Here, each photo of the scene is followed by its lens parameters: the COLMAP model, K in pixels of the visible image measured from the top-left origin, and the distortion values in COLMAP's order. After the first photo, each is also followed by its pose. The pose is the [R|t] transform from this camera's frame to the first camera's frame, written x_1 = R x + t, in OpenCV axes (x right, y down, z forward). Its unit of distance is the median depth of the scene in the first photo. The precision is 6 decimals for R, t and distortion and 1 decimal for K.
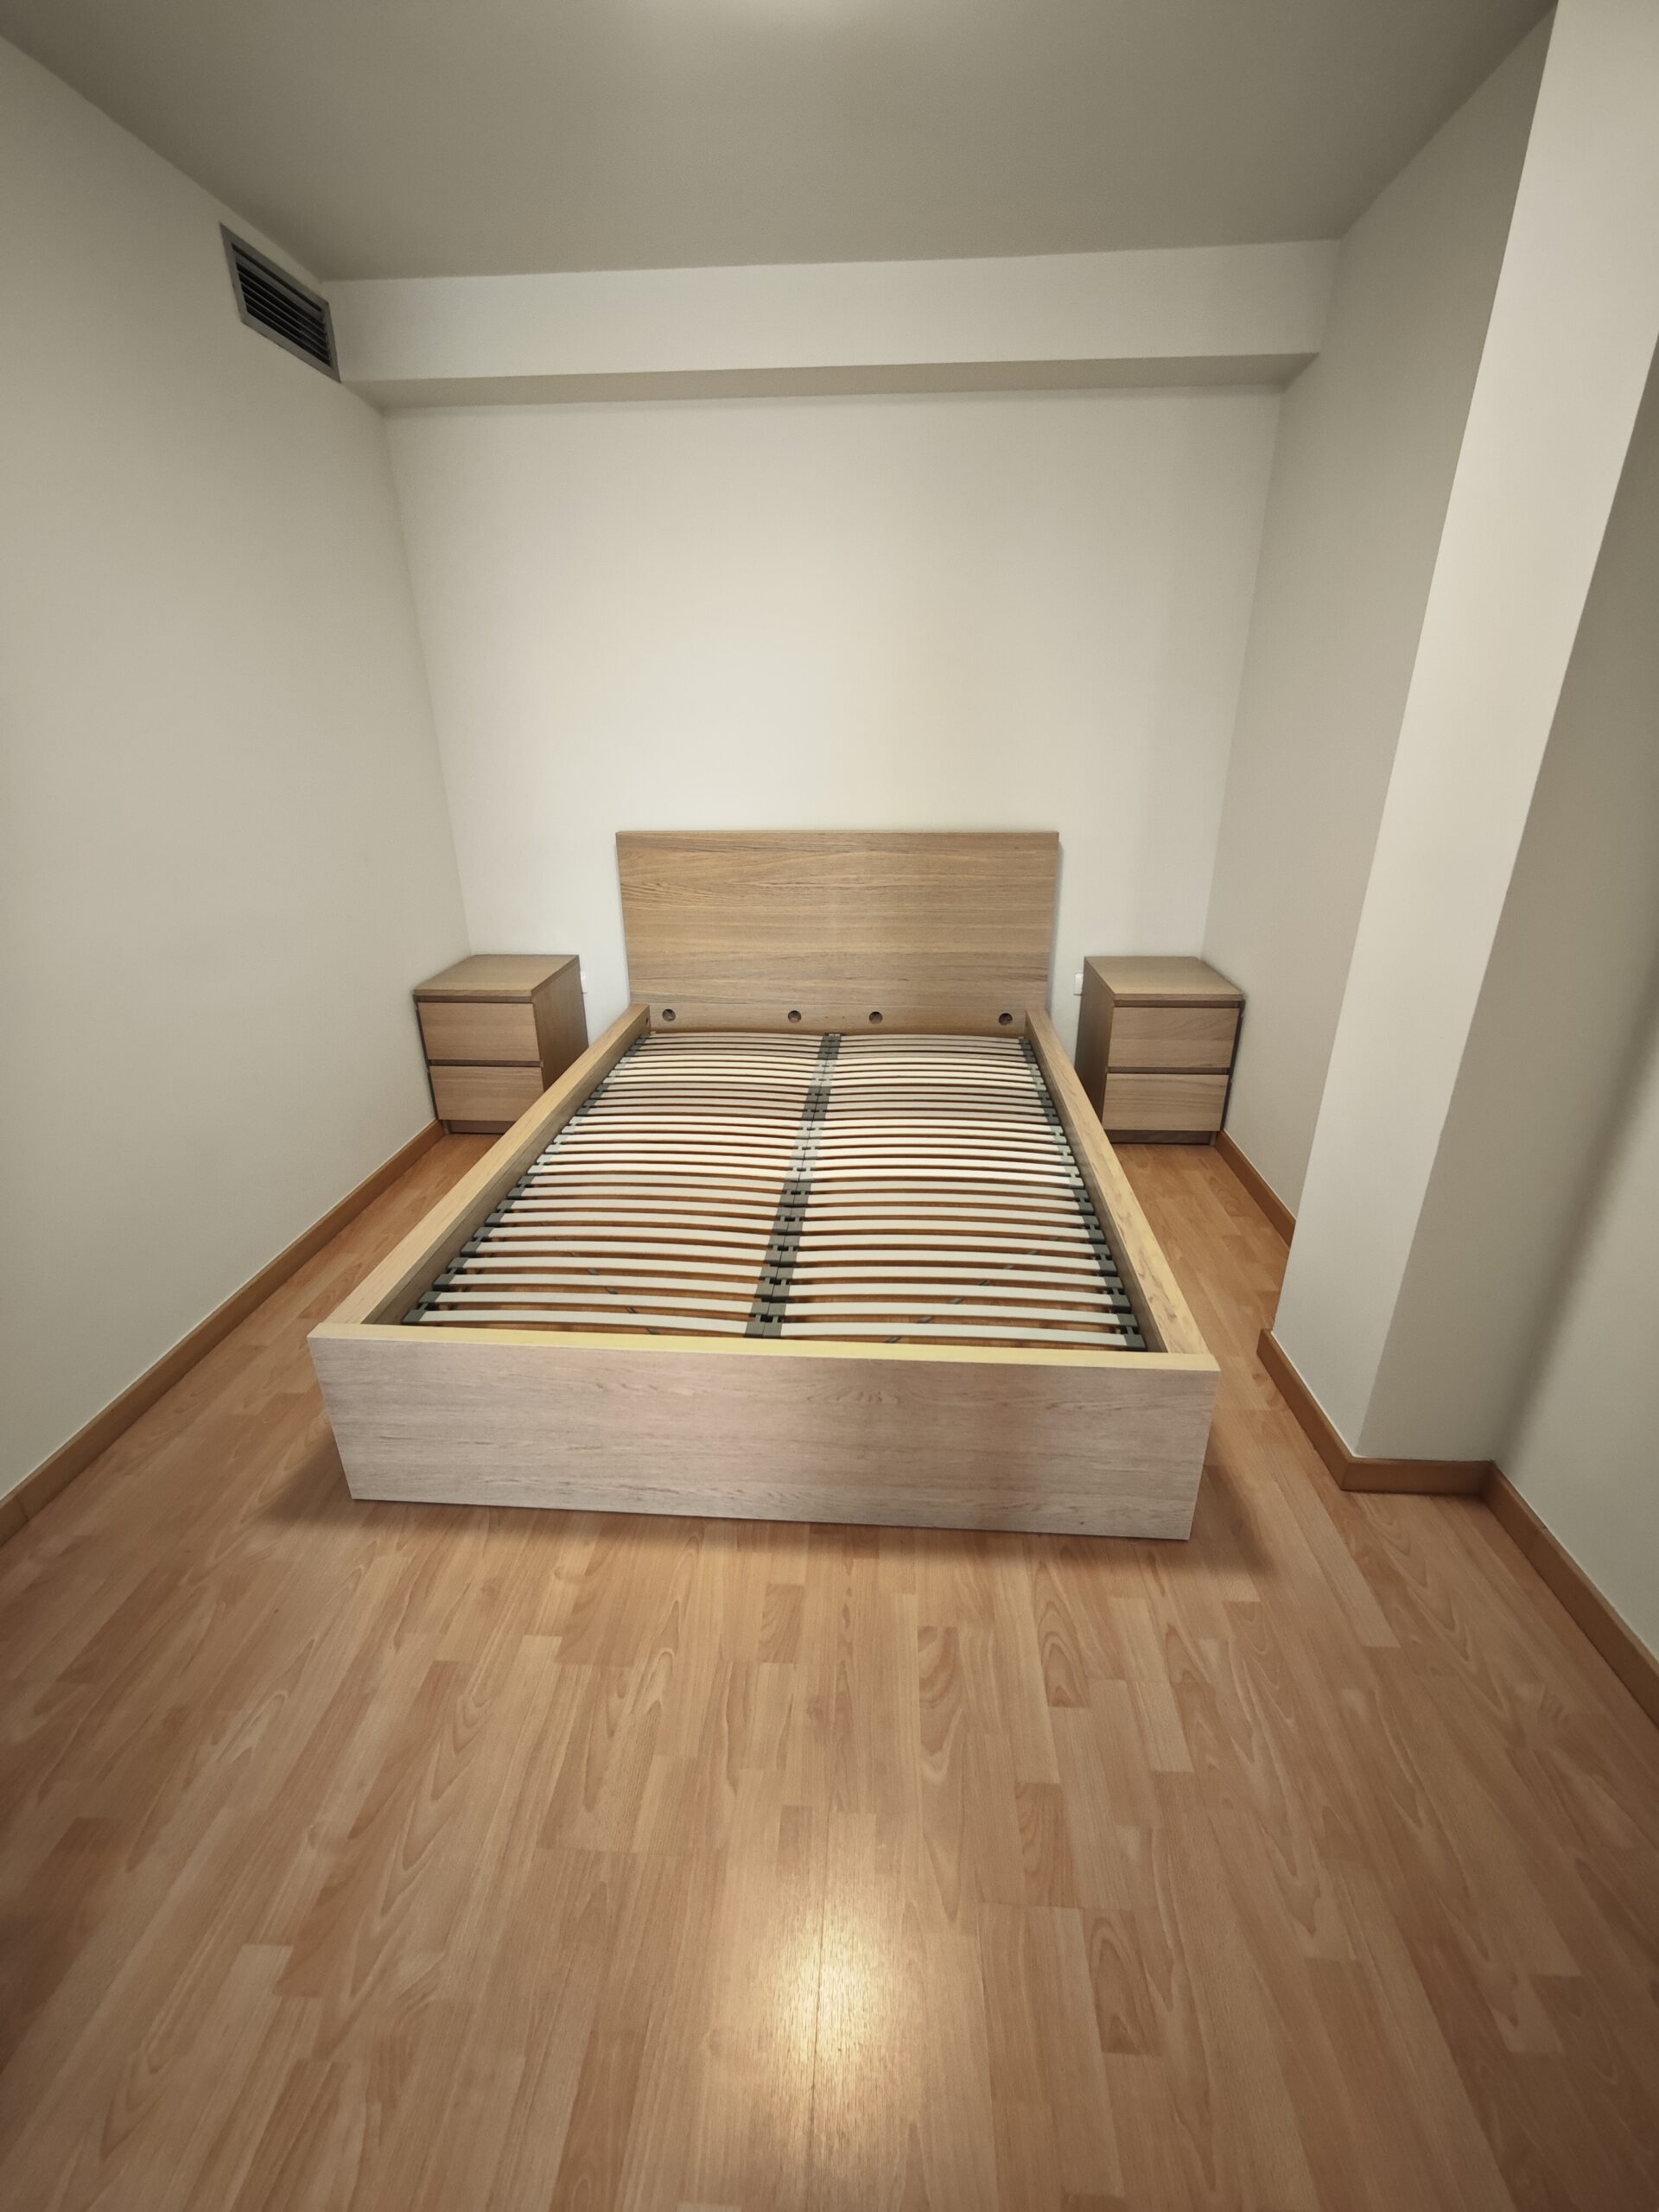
lens RADIAL K [[922.7, 0, 829.5], [0, 922.7, 1102.7], [0, 0, 1]] dist [-0.003996, 0.002935]
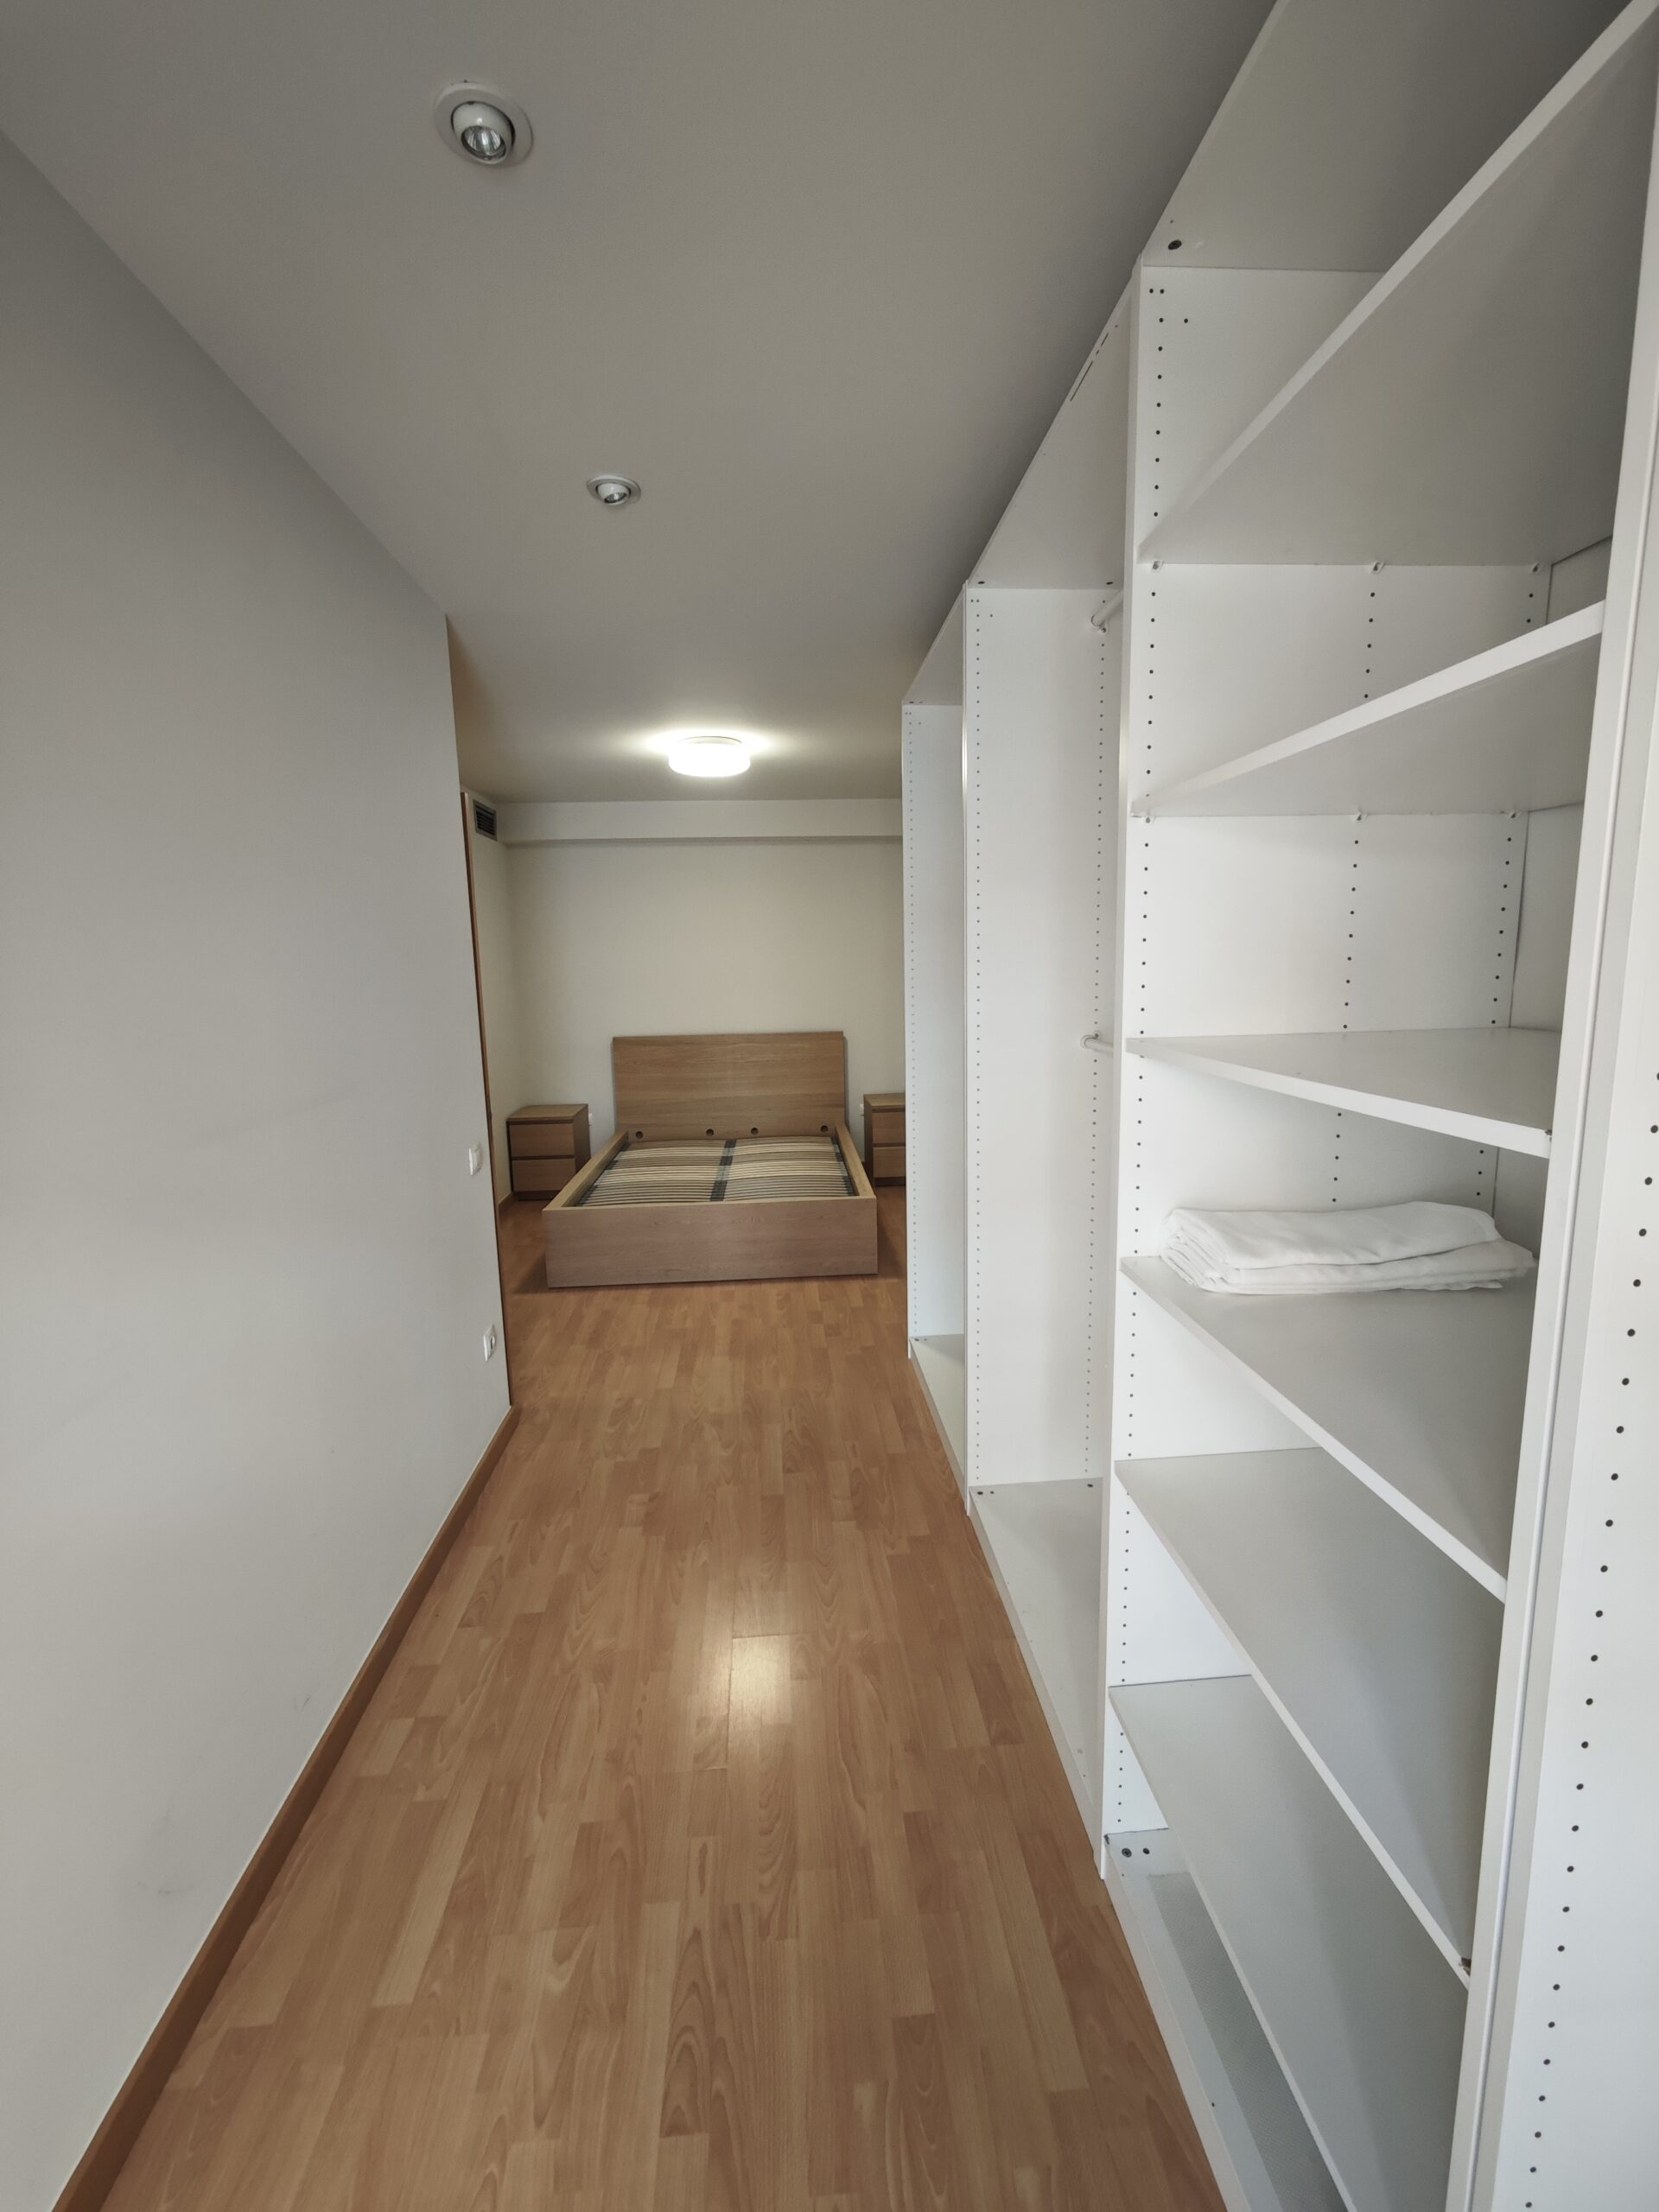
lens RADIAL K [[922.7, 0, 829.5], [0, 922.7, 1102.7], [0, 0, 1]] dist [-0.003996, 0.002935]
pose [[0.991125, -0.031944, 0.129041, -0.040063], [0.061373, 0.971013, -0.231013, 0.305377], [-0.117921, 0.236882, 0.964355, -0.856641]]
